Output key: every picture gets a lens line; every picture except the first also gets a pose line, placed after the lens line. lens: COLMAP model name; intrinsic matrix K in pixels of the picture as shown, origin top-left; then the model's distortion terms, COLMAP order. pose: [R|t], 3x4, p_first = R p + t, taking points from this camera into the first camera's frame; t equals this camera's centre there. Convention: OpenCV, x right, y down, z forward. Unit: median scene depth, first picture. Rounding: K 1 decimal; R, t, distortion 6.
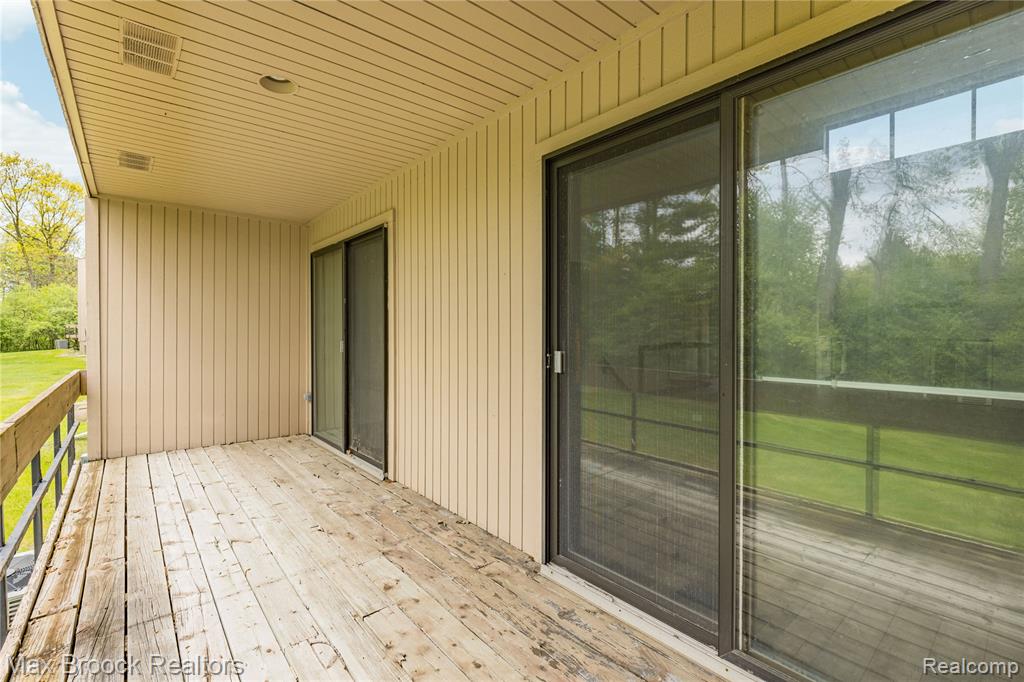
lens RADIAL K [[452.7, 0, 512.6], [0, 452.7, 331.8], [0, 0, 1]] dist [-0.002322, -0.000383]
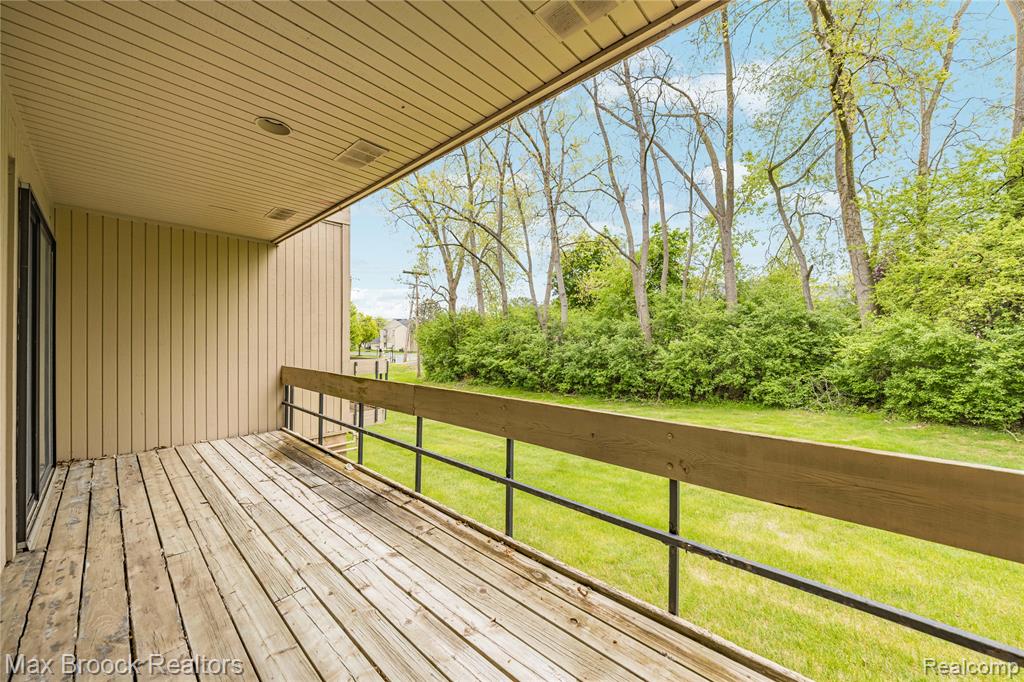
lens RADIAL K [[376.9, 0, 509.8], [0, 376.9, 334.9], [0, 0, 1]] dist [0.000780, -0.000180]
pose [[-0.992823, 0.004223, -0.119515, -0.999033], [0.004920, 0.999973, -0.005539, -0.008252], [0.119488, -0.006087, -0.992817, 2.020282]]
